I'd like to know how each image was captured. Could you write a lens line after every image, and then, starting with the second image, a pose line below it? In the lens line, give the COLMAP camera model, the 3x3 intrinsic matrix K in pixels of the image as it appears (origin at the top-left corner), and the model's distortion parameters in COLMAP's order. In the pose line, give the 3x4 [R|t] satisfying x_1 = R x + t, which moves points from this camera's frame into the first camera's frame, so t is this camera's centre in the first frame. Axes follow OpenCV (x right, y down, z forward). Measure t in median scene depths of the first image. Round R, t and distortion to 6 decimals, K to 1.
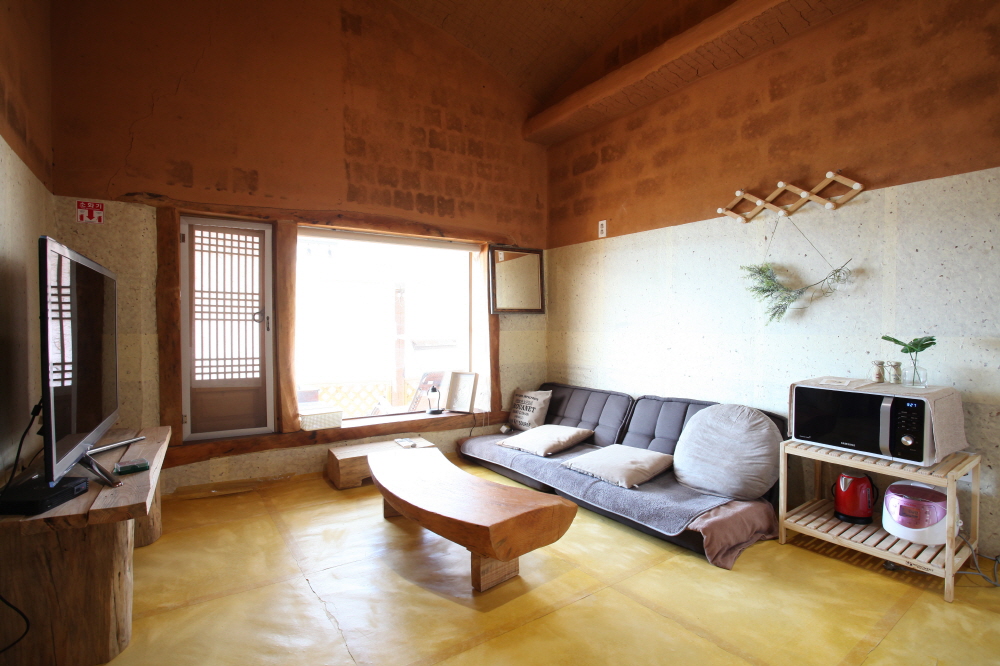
lens RADIAL K [[480.5, 0, 509.8], [0, 480.5, 338.5], [0, 0, 1]] dist [-0.073897, 0.035423]
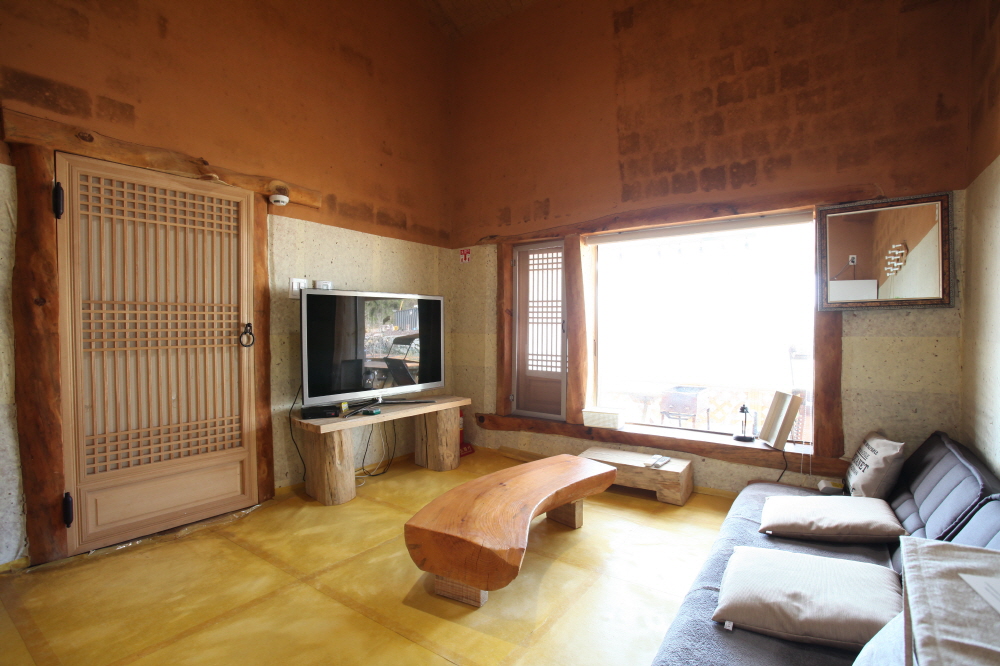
lens RADIAL K [[489.2, 0, 504.3], [0, 489.2, 336.5], [0, 0, 1]] dist [-0.078045, 0.038622]
pose [[0.333446, 0.021893, -0.942515, 0.579837], [-0.017167, 0.999706, 0.017149, -0.025401], [0.942613, 0.010462, 0.333724, 0.474418]]
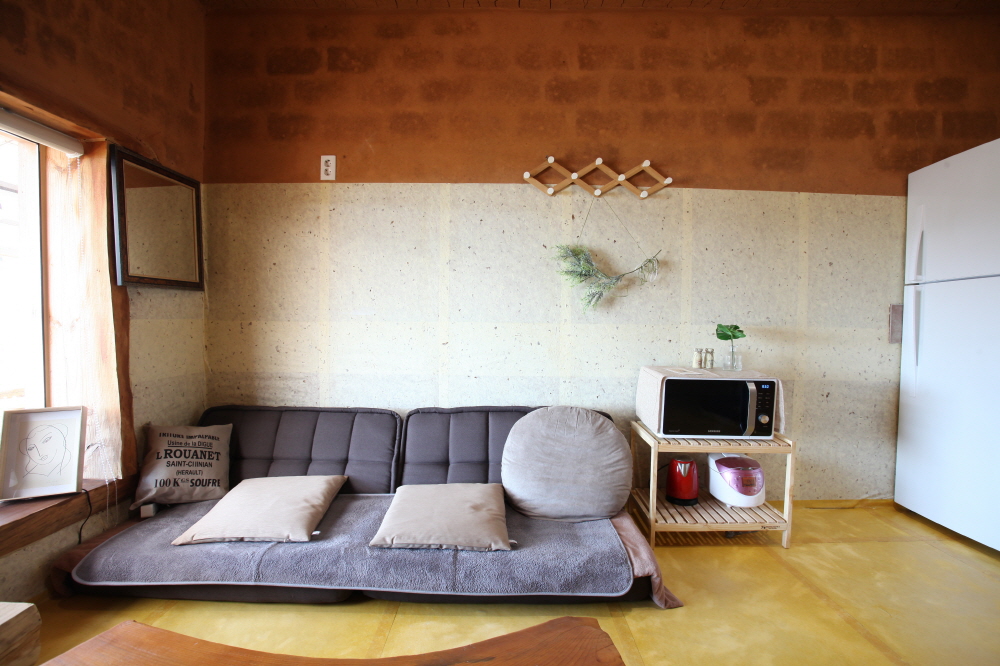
lens RADIAL K [[489.2, 0, 504.3], [0, 489.2, 336.5], [0, 0, 1]] dist [-0.078045, 0.038622]
pose [[0.591024, -0.021155, 0.806377, -0.260048], [0.010672, 0.999774, 0.018407, -0.003119], [-0.806584, -0.002273, 0.591116, 0.501113]]
